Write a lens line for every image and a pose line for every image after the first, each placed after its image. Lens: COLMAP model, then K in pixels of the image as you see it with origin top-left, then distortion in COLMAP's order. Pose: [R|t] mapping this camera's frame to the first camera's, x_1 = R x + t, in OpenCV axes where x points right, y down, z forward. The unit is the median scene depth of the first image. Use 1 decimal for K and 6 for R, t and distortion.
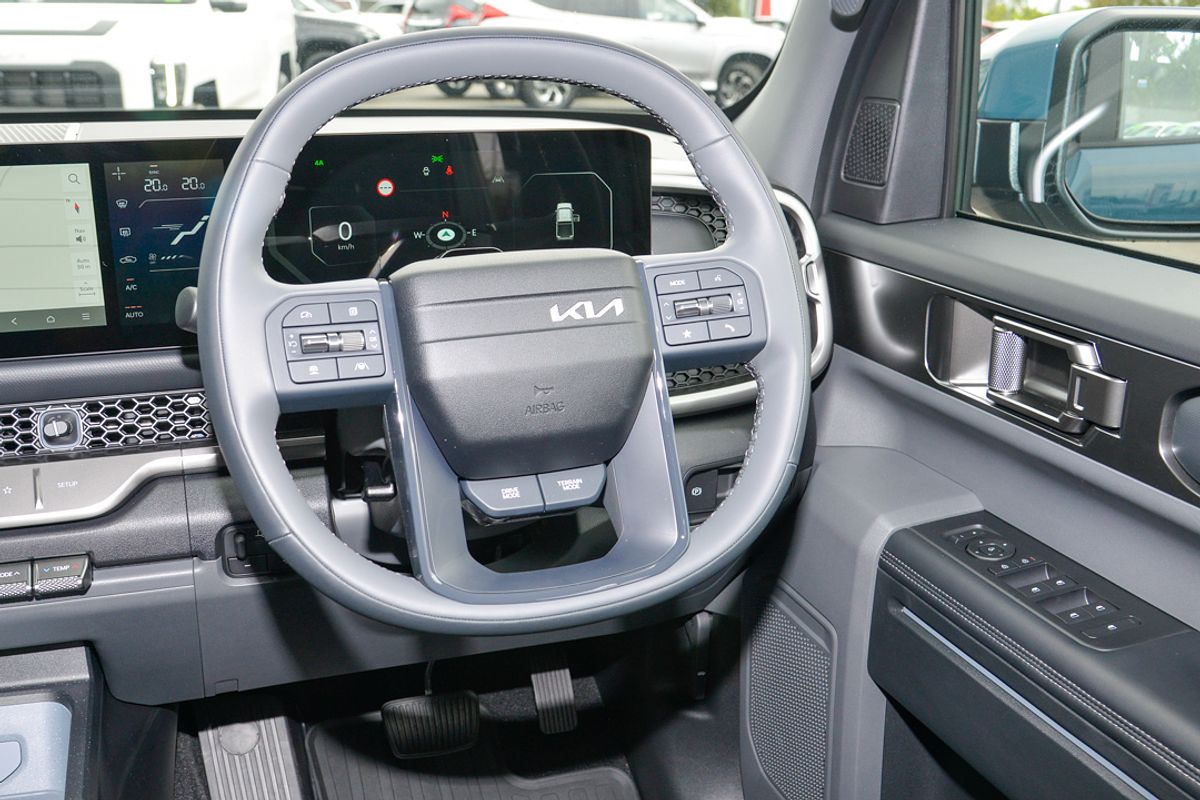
lens RADIAL K [[1339.9, 0, 598.3], [0, 1339.9, 446.8], [0, 0, 1]] dist [-0.036700, 0.008885]
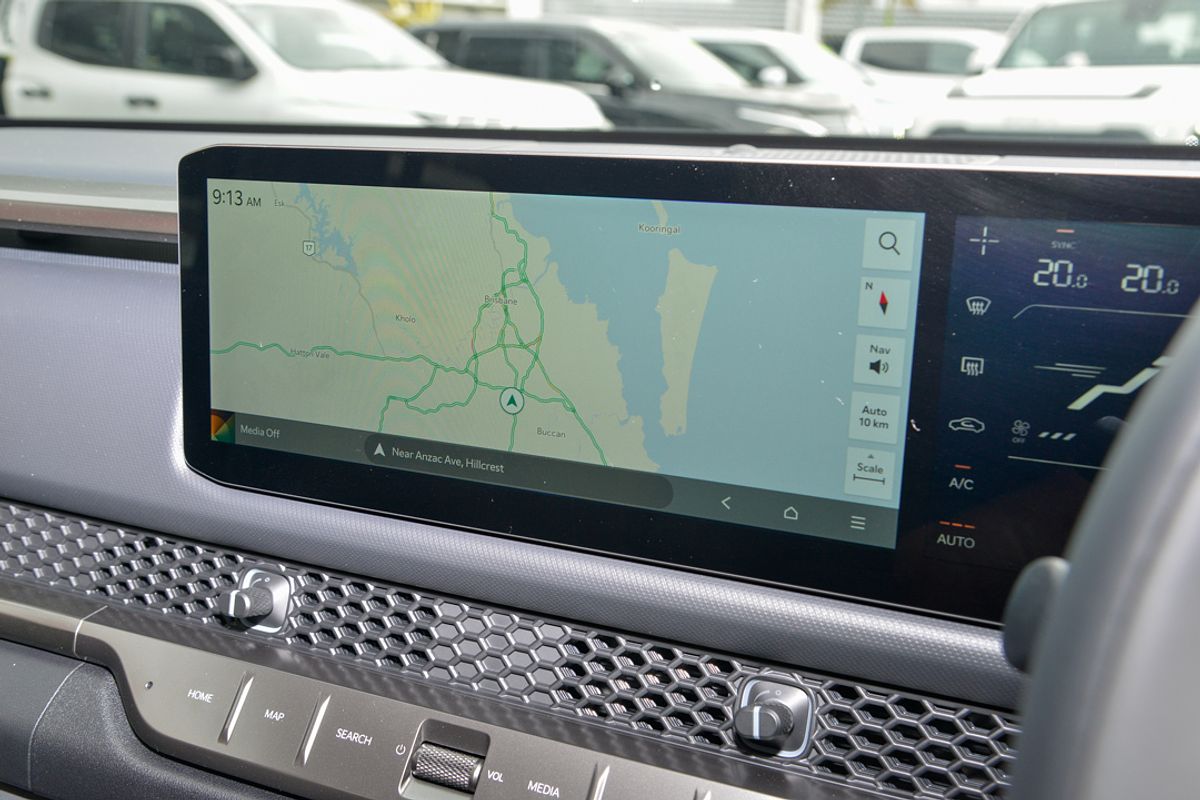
lens RADIAL K [[1219.8, 0, 600.0], [0, 1219.8, 400.0], [0, 0, 1]] dist [0.008363, 0.004218]
pose [[0.719765, 0.175051, -0.671785, -0.161329], [-0.226515, 0.973945, 0.011094, -0.124822], [0.656224, 0.144184, 0.740663, 0.601995]]
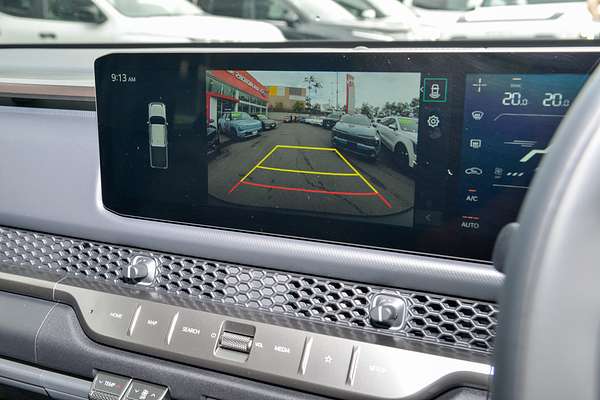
lens RADIAL K [[617.4, 0, 300.0], [0, 617.4, 200.0], [0, 0, 1]] dist [0.015441, 0.030065]
pose [[0.740782, 0.168620, -0.650238, -0.143520], [-0.192830, 0.980622, 0.034614, -0.110089], [0.643474, 0.099744, 0.758941, 0.565729]]
